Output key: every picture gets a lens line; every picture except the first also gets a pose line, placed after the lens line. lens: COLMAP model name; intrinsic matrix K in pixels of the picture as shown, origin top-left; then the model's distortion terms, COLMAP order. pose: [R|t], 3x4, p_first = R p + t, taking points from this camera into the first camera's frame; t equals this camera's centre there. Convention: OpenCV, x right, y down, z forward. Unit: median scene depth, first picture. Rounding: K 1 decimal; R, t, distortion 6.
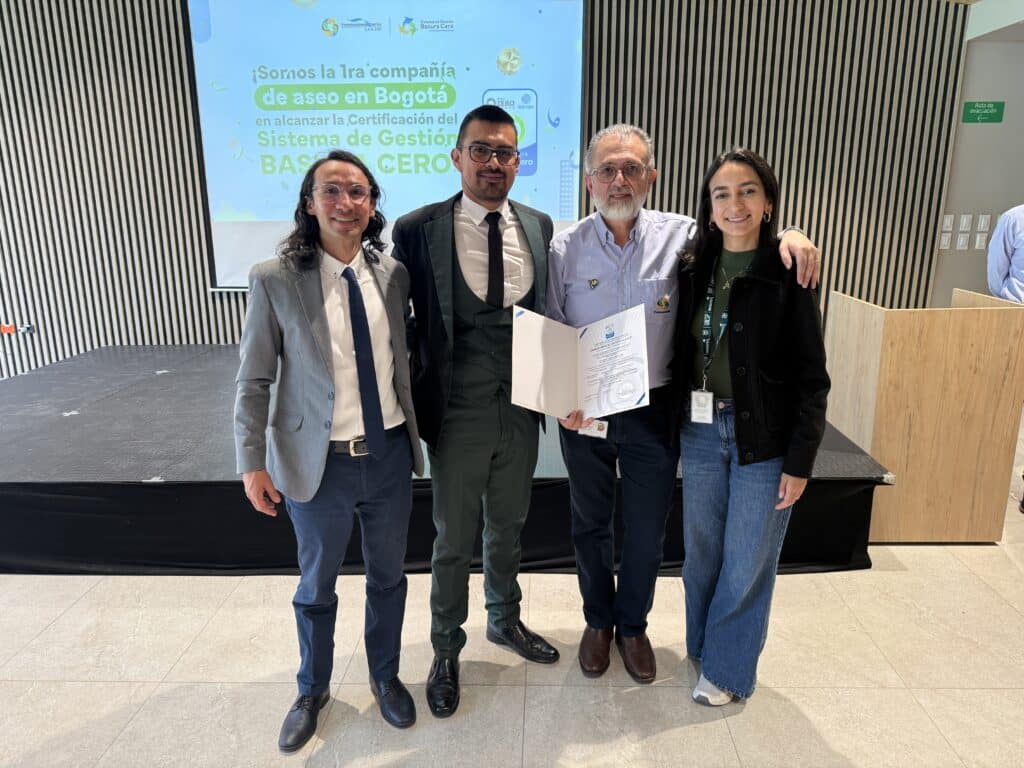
lens RADIAL K [[713.1, 0, 515.5], [0, 713.1, 387.1], [0, 0, 1]] dist [0.021544, -0.039571]
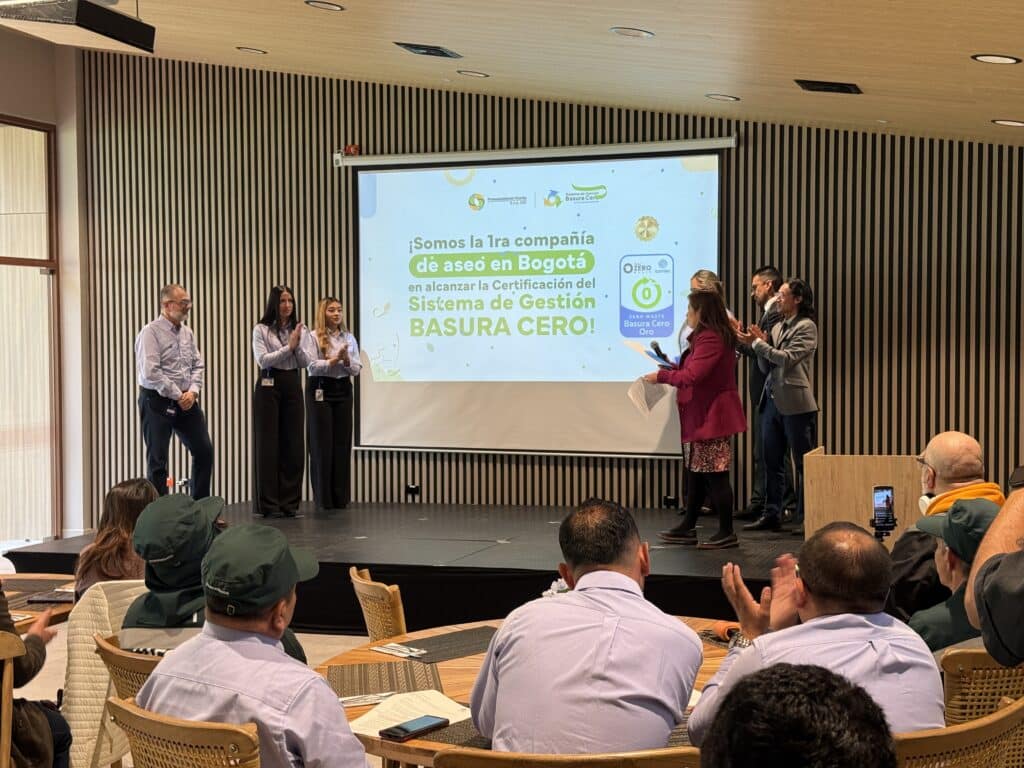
lens RADIAL K [[1414.9, 0, 513.3], [0, 1414.9, 377.2], [0, 0, 1]] dist [0.052380, 0.000000]
pose [[0.950488, 0.007292, -0.310676, 0.424922], [-0.075902, 0.974894, -0.209333, 0.175457], [0.301350, 0.222549, 0.927178, -0.839134]]
